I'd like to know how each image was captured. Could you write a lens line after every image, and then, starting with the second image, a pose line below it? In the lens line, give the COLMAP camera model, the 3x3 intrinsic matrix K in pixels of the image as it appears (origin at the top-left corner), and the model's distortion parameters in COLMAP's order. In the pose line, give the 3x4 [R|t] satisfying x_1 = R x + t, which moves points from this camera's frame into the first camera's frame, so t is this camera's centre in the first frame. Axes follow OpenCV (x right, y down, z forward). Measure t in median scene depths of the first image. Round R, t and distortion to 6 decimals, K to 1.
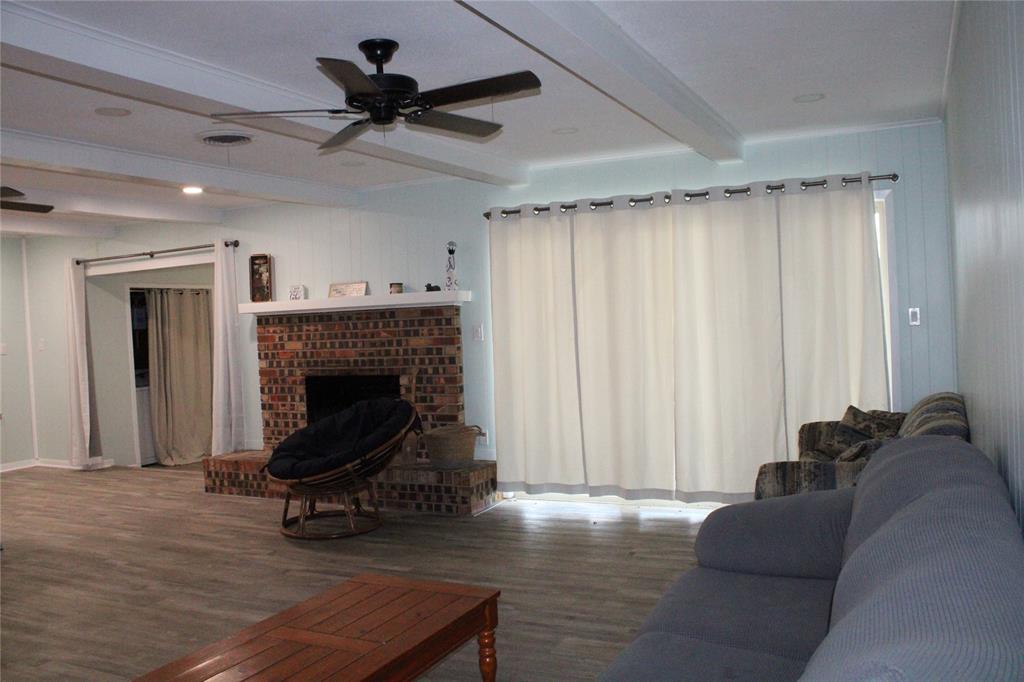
lens RADIAL K [[848.1, 0, 527.8], [0, 848.1, 337.2], [0, 0, 1]] dist [-0.147194, 0.104041]
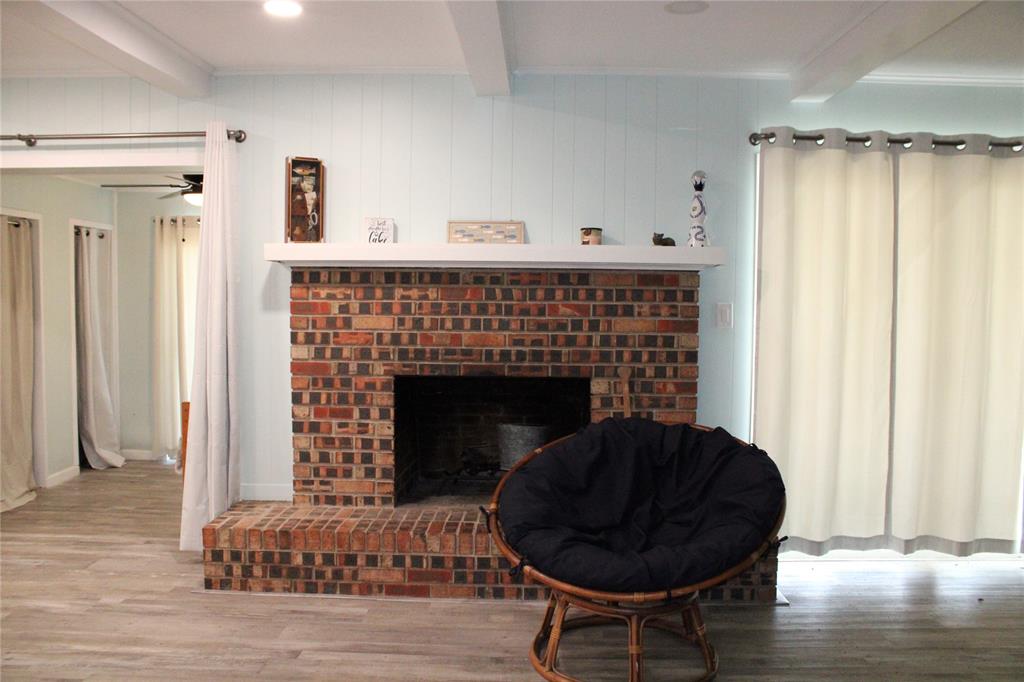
lens RADIAL K [[848.1, 0, 516.2], [0, 848.1, 332.6], [0, 0, 1]] dist [-0.147194, 0.104041]
pose [[0.909972, 0.031305, 0.413486, -0.451048], [-0.040266, 0.999105, 0.012973, 0.006009], [-0.412710, -0.028454, 0.910418, 0.453258]]
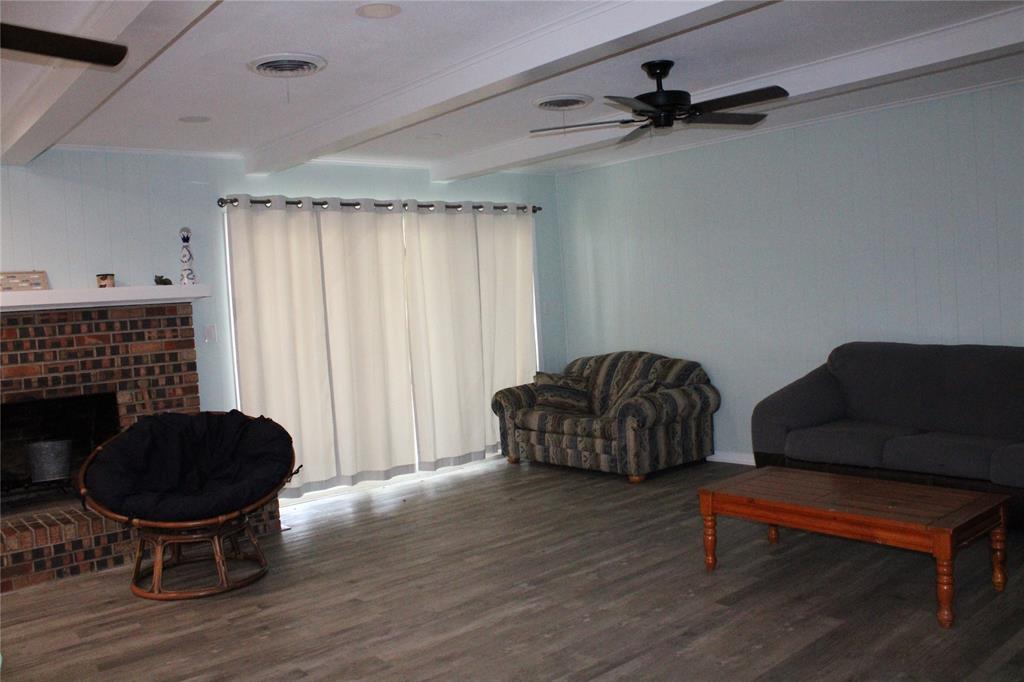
lens RADIAL K [[848.1, 0, 514.5], [0, 848.1, 342.4], [0, 0, 1]] dist [-0.147194, 0.104041]
pose [[0.403375, -0.029826, 0.914548, -0.688567], [0.063606, 0.997965, 0.004493, 0.019194], [-0.912821, 0.056358, 0.404452, 0.346466]]
